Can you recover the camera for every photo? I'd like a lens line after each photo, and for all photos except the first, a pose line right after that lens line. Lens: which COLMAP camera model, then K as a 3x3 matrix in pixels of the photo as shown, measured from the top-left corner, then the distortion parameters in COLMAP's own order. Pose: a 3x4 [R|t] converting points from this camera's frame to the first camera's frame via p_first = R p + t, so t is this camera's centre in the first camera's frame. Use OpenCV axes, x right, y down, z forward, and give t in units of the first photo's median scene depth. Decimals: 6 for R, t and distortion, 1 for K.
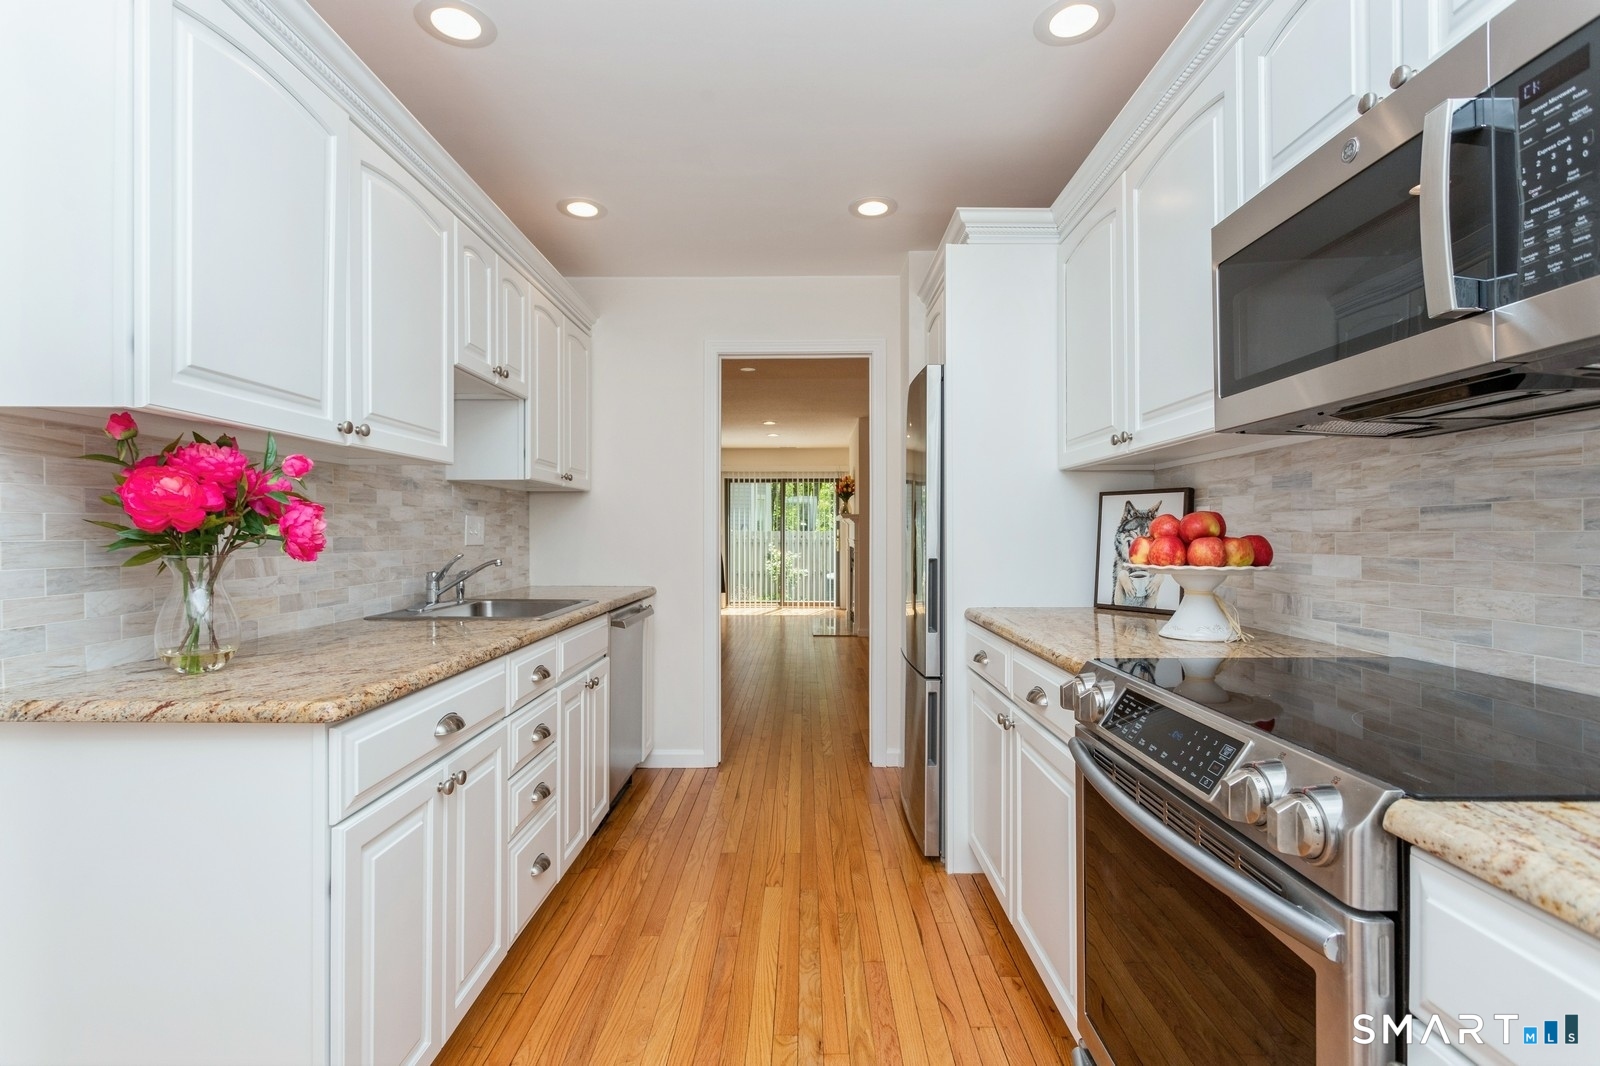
lens RADIAL K [[754.9, 0, 801.3], [0, 754.9, 530.3], [0, 0, 1]] dist [0.000868, 0.001610]
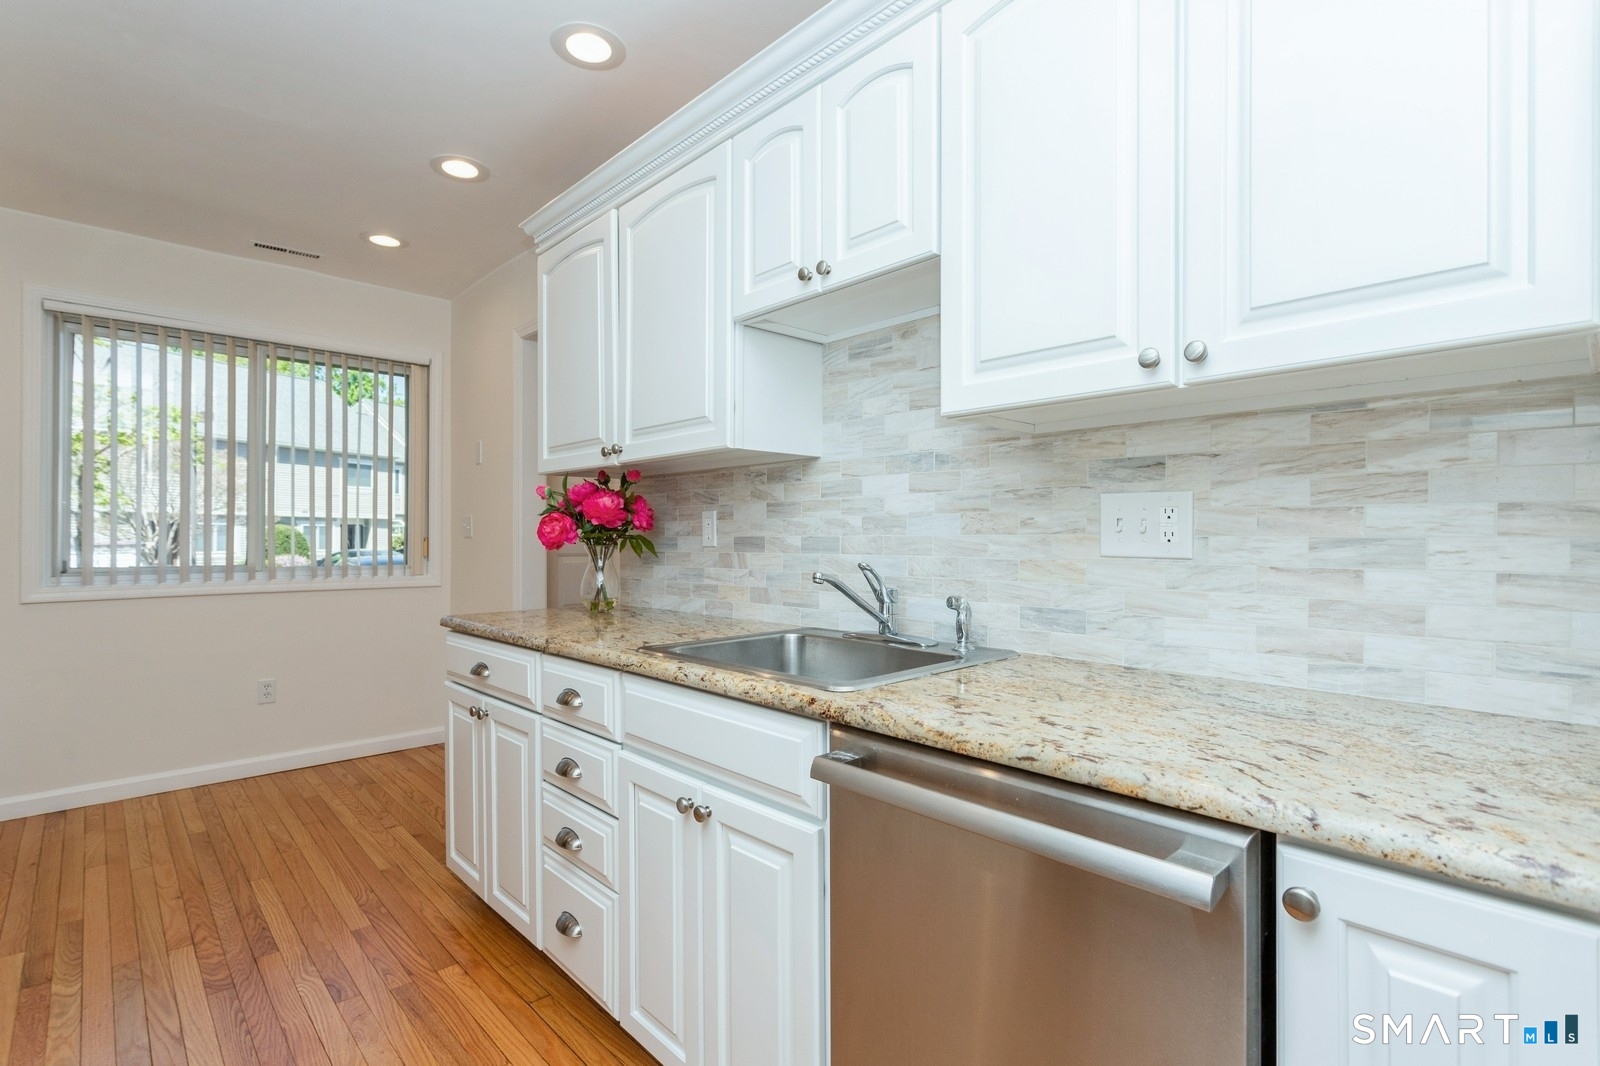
lens RADIAL K [[754.9, 0, 799.7], [0, 754.9, 530.7], [0, 0, 1]] dist [0.000868, 0.001610]
pose [[-0.728160, -0.015094, -0.685241, 0.040345], [-0.003788, 0.999831, -0.017999, 0.018468], [0.685397, -0.010511, -0.728094, 1.636260]]
